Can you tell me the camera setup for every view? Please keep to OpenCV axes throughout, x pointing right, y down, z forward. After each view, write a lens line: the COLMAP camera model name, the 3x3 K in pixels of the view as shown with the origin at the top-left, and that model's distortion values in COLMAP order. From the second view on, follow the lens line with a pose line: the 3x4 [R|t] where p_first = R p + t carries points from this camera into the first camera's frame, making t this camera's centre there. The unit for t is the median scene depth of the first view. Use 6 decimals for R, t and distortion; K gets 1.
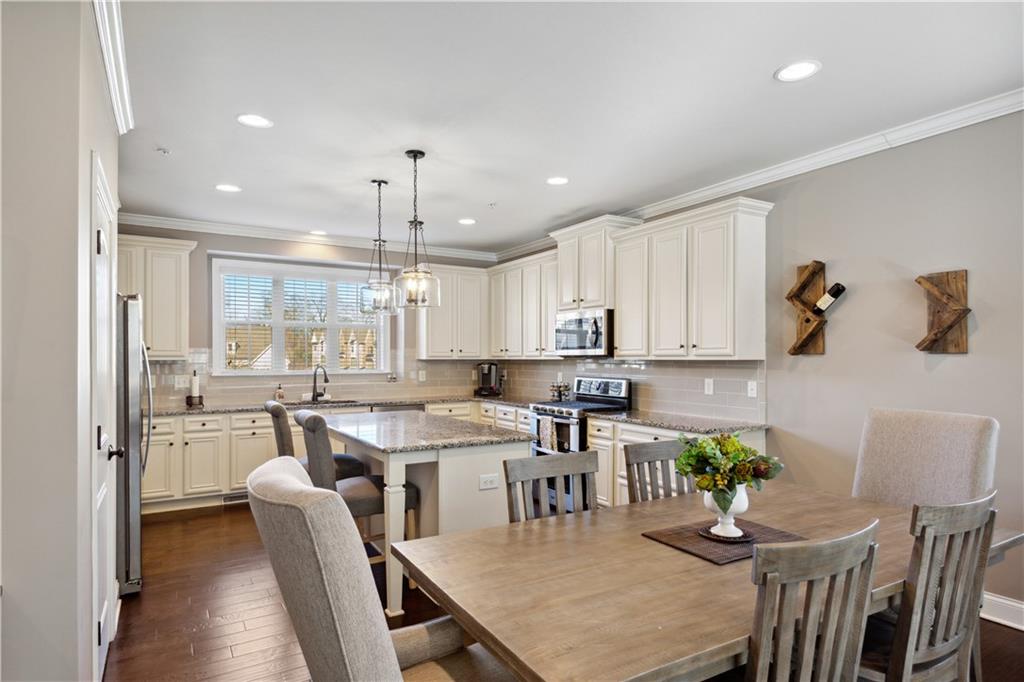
lens RADIAL K [[580.3, 0, 512.4], [0, 580.3, 359.4], [0, 0, 1]] dist [0.011911, -0.007909]
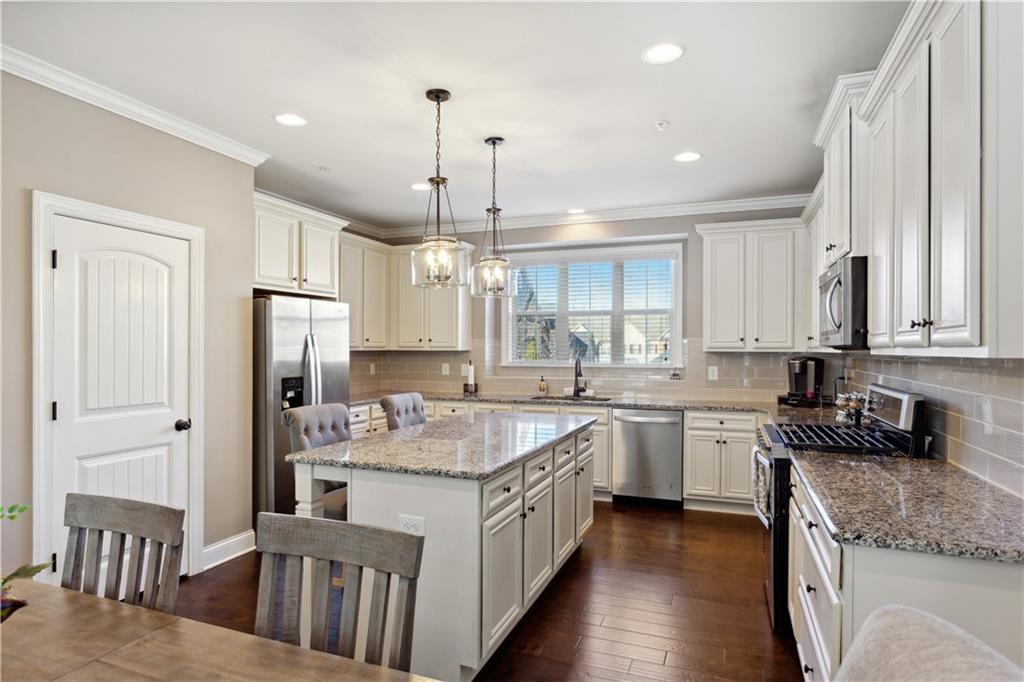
lens RADIAL K [[580.3, 0, 501.1], [0, 580.3, 348.5], [0, 0, 1]] dist [0.011911, -0.007909]
pose [[0.608529, 0.002691, -0.793527, 0.378632], [-0.005138, 0.999987, -0.000549, -0.002750], [0.793515, 0.004411, 0.608534, 0.425705]]
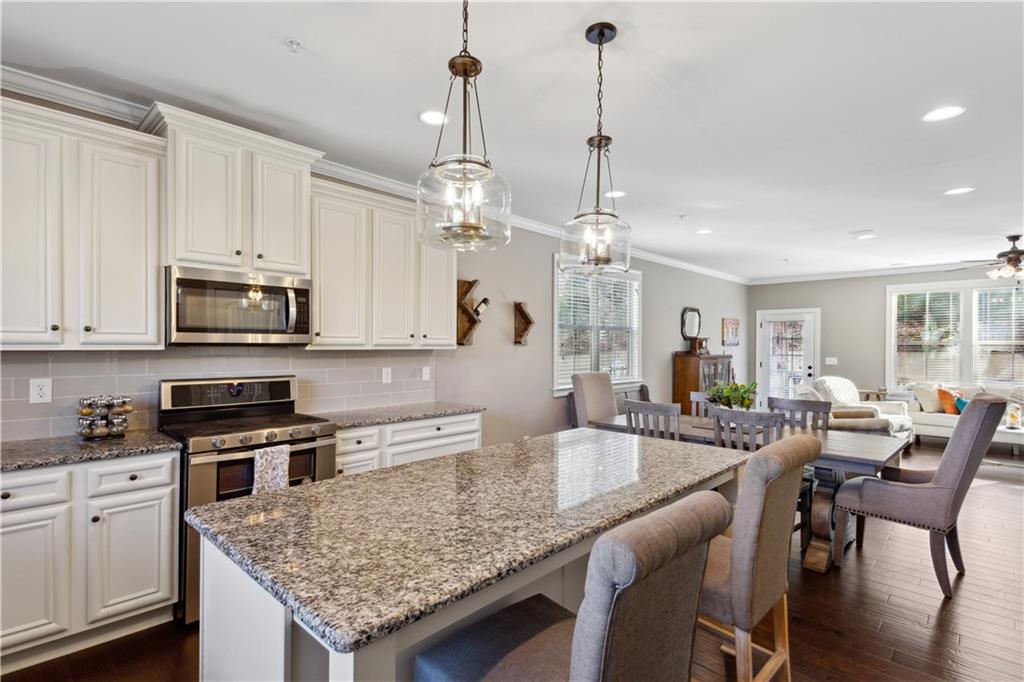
lens RADIAL K [[500.9, 0, 514.0], [0, 500.9, 344.8], [0, 0, 1]] dist [0.003325, 0.000197]
pose [[-0.277572, 0.006056, 0.960686, -0.492874], [-0.000811, 0.999978, -0.006538, -0.001139], [-0.960705, -0.002594, -0.277561, 0.906448]]
